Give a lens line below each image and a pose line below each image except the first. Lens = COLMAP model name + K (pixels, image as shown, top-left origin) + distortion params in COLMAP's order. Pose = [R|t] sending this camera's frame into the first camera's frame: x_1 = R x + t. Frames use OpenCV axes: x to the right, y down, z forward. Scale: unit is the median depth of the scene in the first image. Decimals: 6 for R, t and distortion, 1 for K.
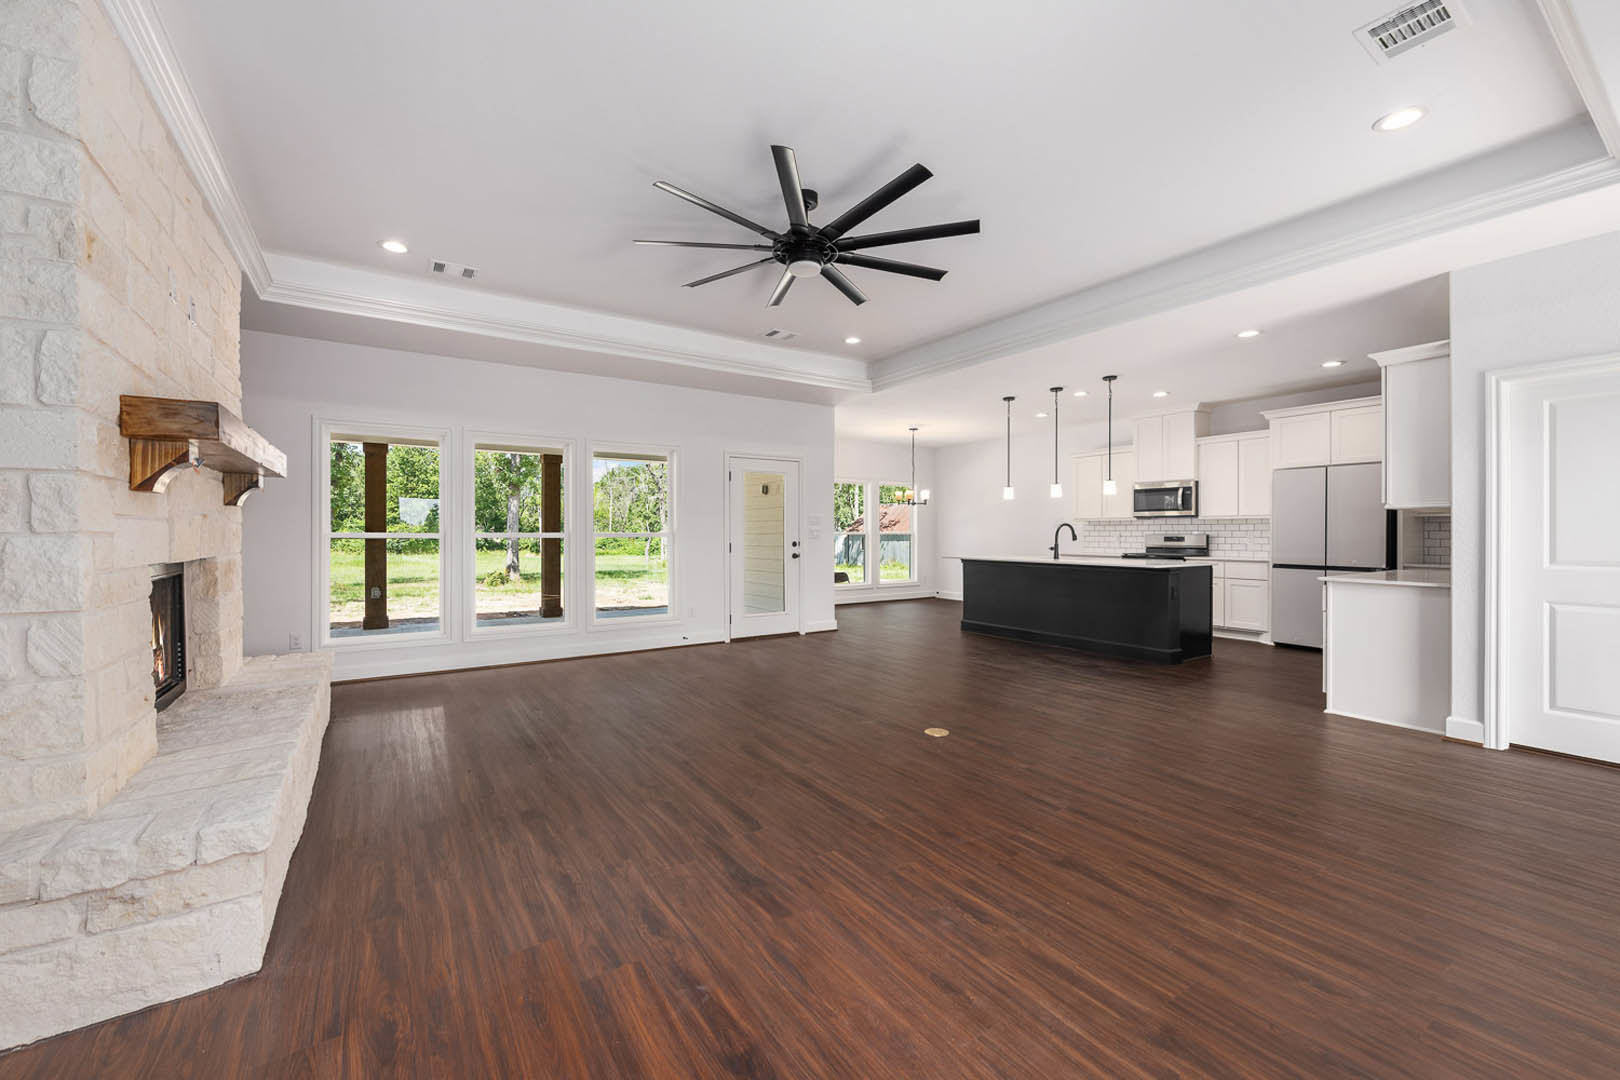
lens RADIAL K [[640.6, 0, 799.8], [0, 640.6, 532.7], [0, 0, 1]] dist [-0.000919, -0.000244]
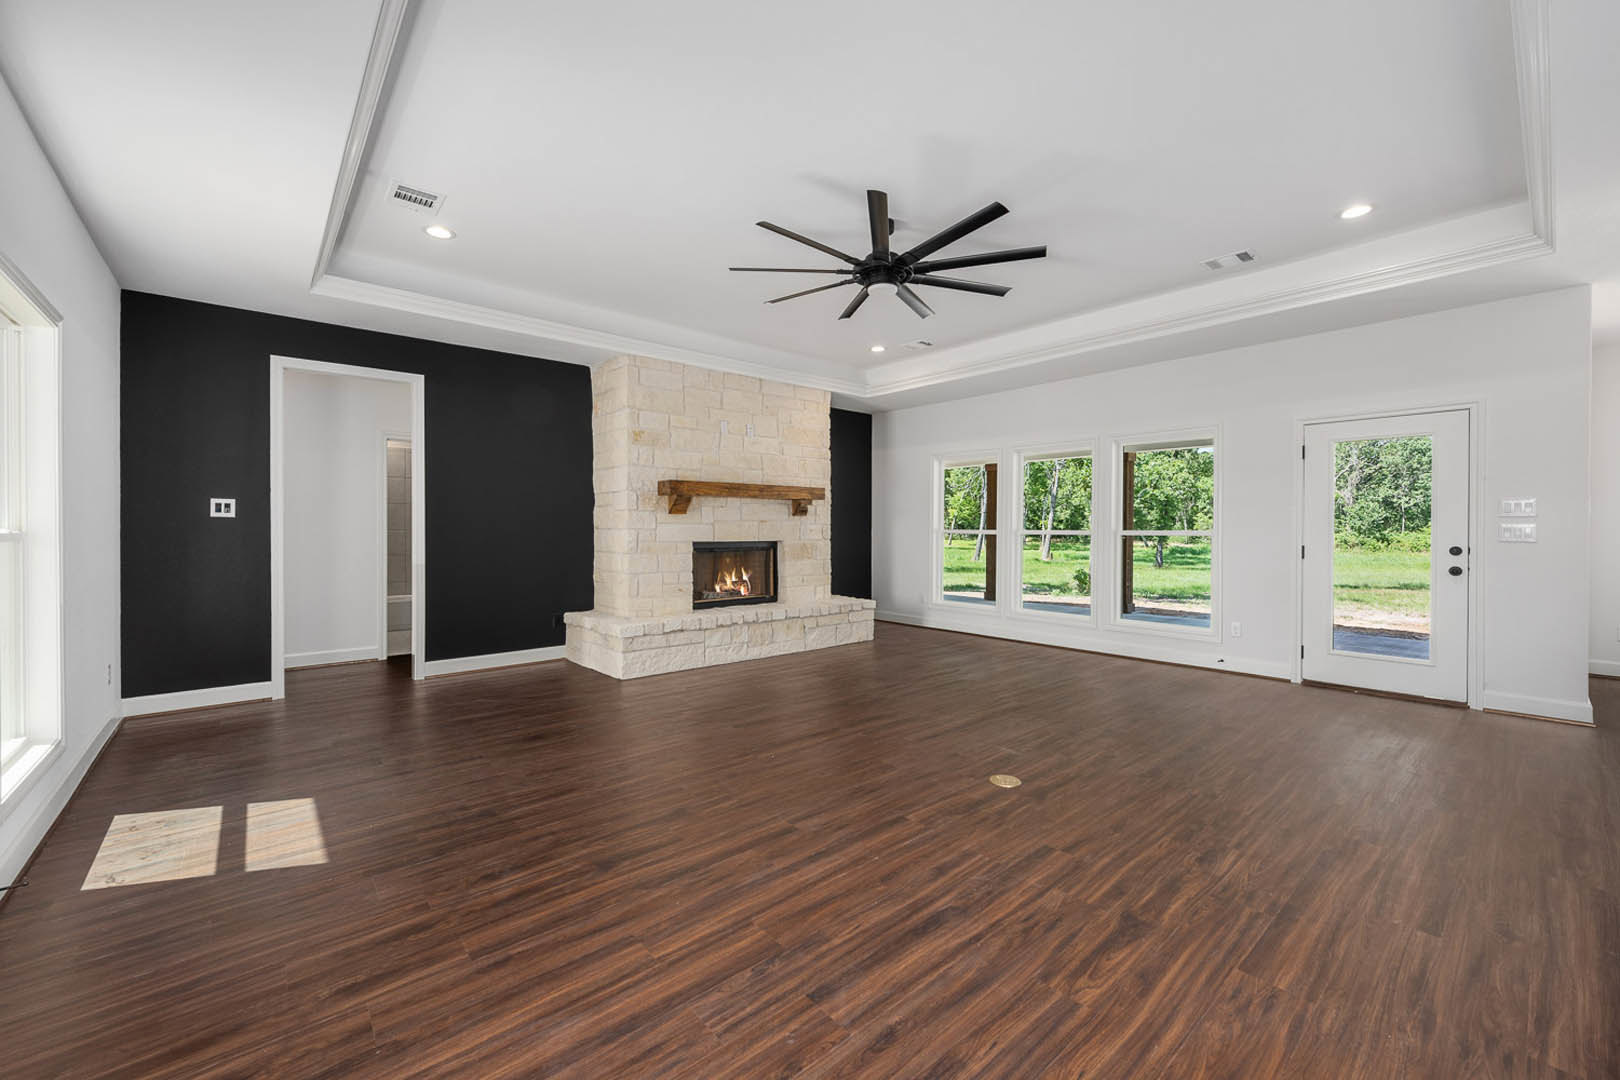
lens RADIAL K [[640.6, 0, 799.8], [0, 640.6, 532.7], [0, 0, 1]] dist [-0.000919, -0.000244]
pose [[0.131044, 0.006770, -0.991353, 0.531706], [-0.003134, 0.999975, 0.006415, -0.001026], [0.991372, 0.002266, 0.131062, 0.352207]]
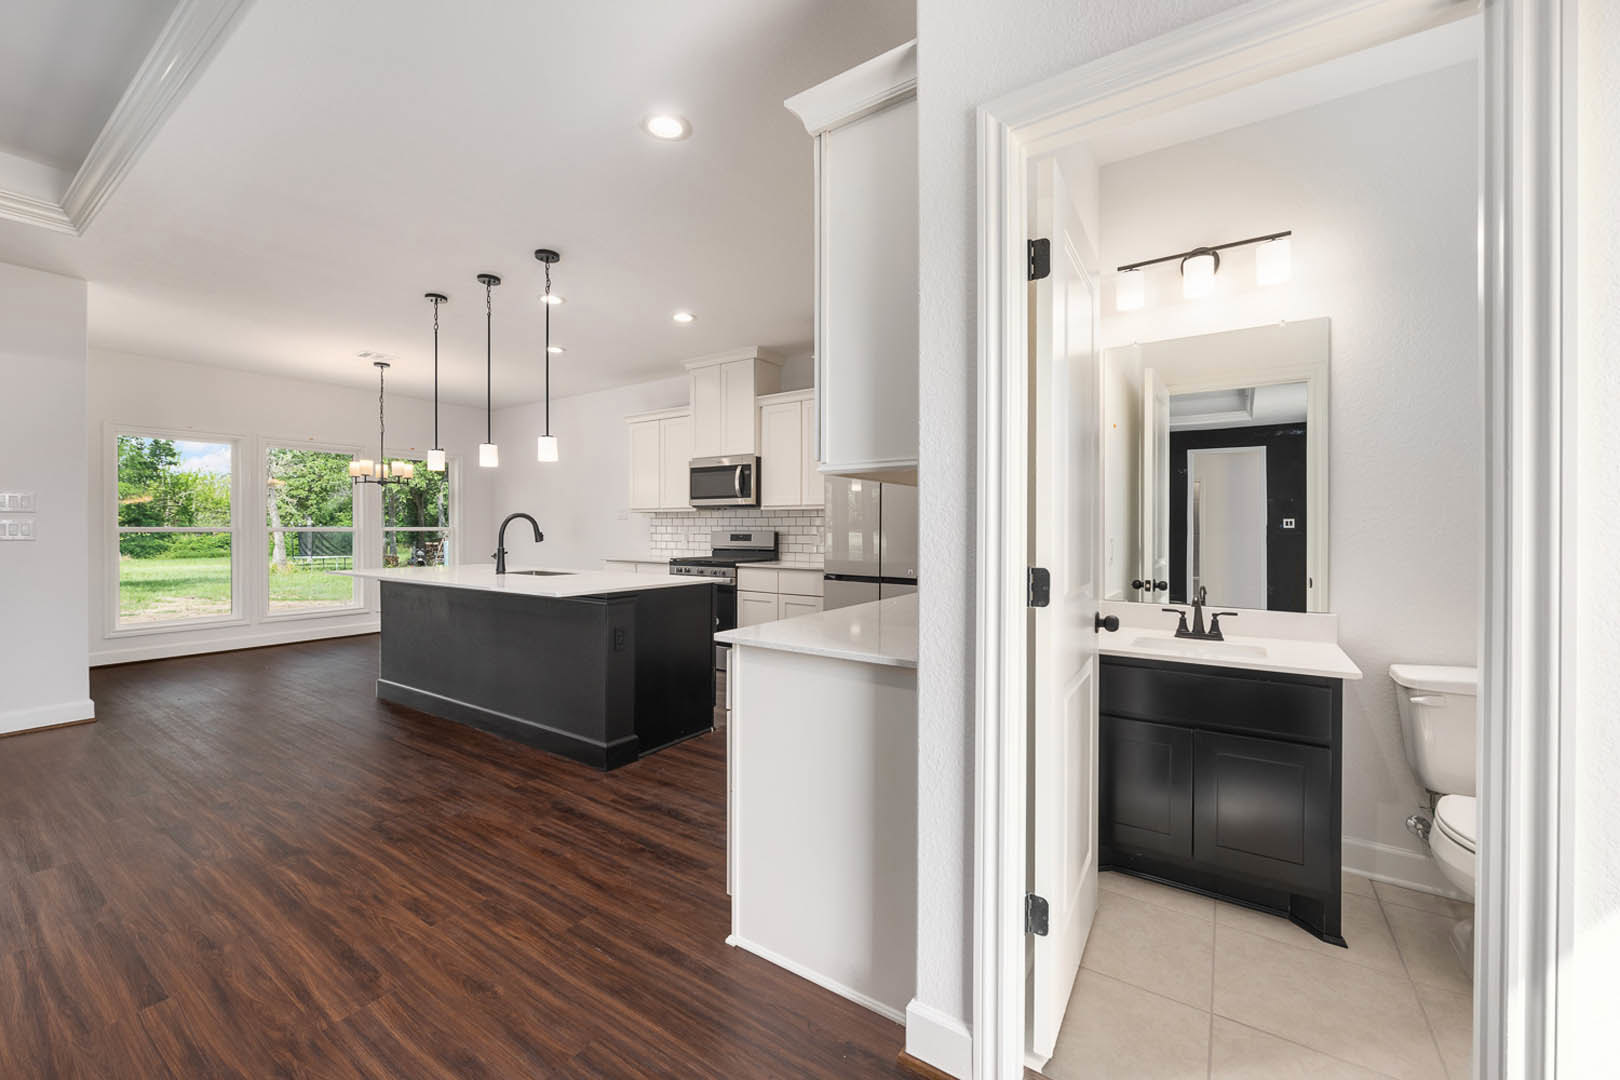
lens RADIAL K [[640.6, 0, 799.8], [0, 640.6, 532.7], [0, 0, 1]] dist [-0.000919, -0.000244]
pose [[0.921840, -0.001543, 0.387567, 0.423402], [-0.001204, 0.999976, 0.006844, -0.000820], [-0.387568, -0.006776, 0.921816, 0.352809]]
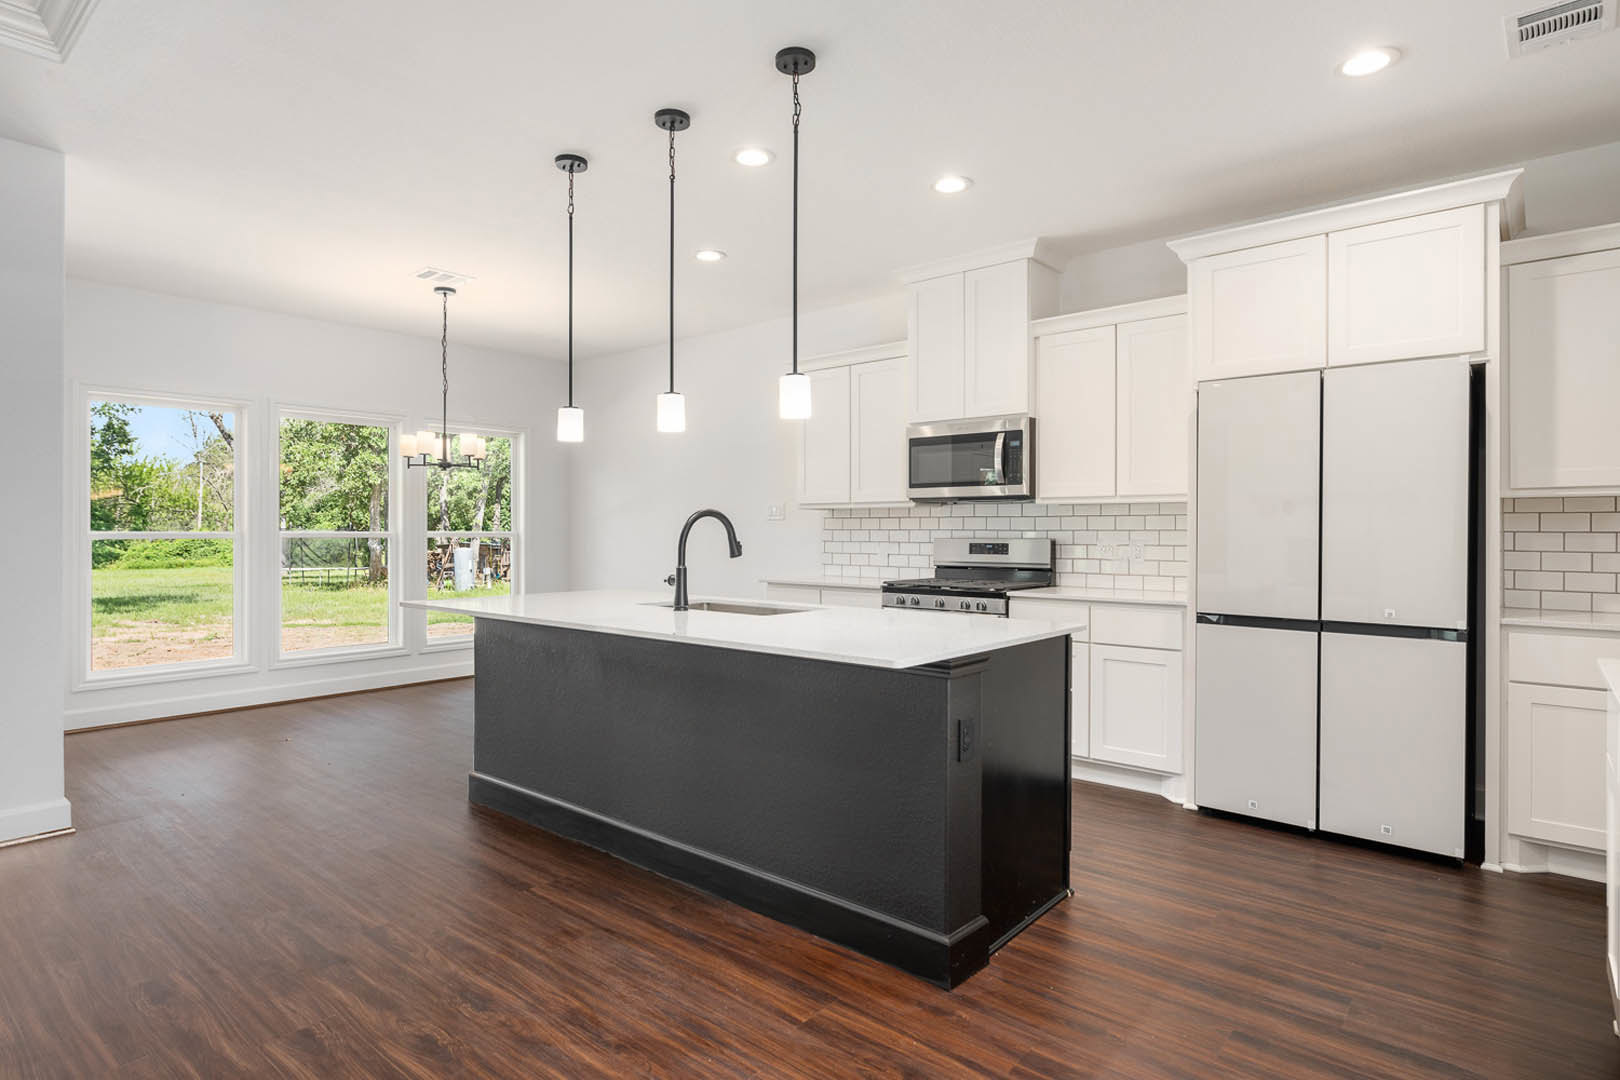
lens RADIAL K [[861.0, 0, 801.0], [0, 861.0, 533.3], [0, 0, 1]] dist [-0.000501, 0.000477]
pose [[0.958085, 0.000982, 0.286482, 0.326248], [-0.001524, 0.999997, 0.001667, -0.002161], [-0.286480, -0.002033, 0.958084, 0.523552]]
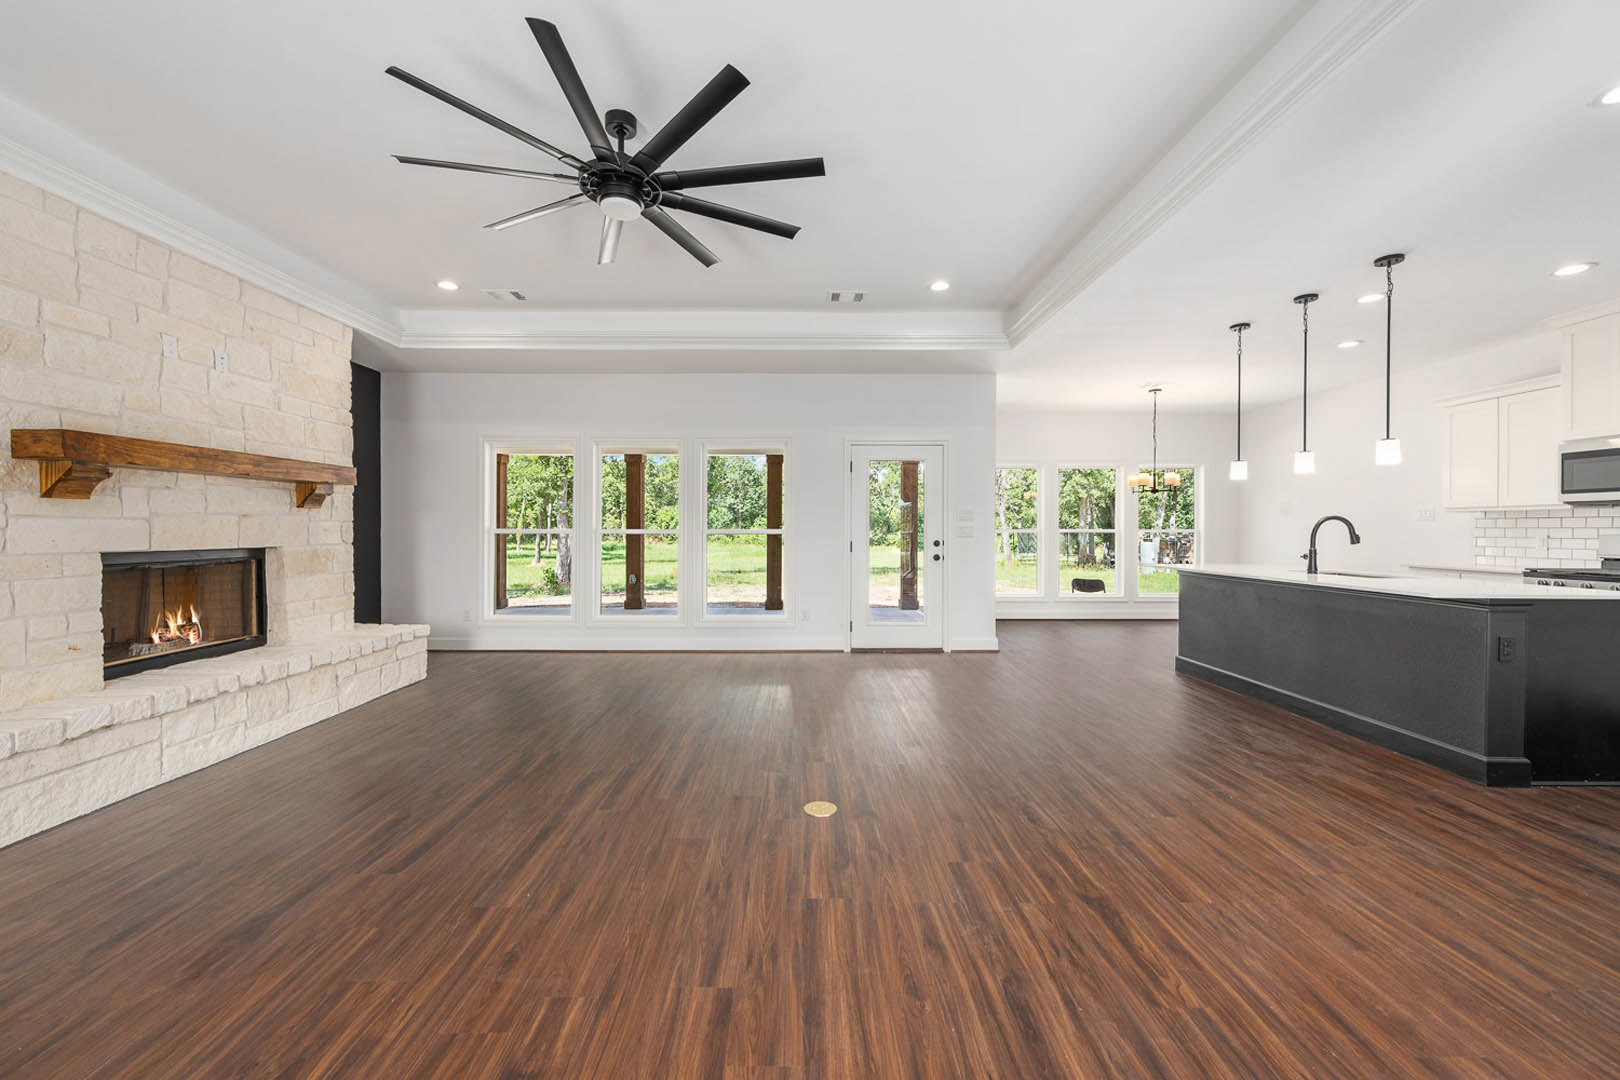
lens RADIAL K [[640.6, 0, 799.8], [0, 640.6, 532.7], [0, 0, 1]] dist [-0.000919, -0.000244]
pose [[0.839816, 0.005111, -0.542847, 0.318968], [-0.002535, 0.999982, 0.005495, -0.000533], [0.542865, -0.003239, 0.839814, 0.213403]]
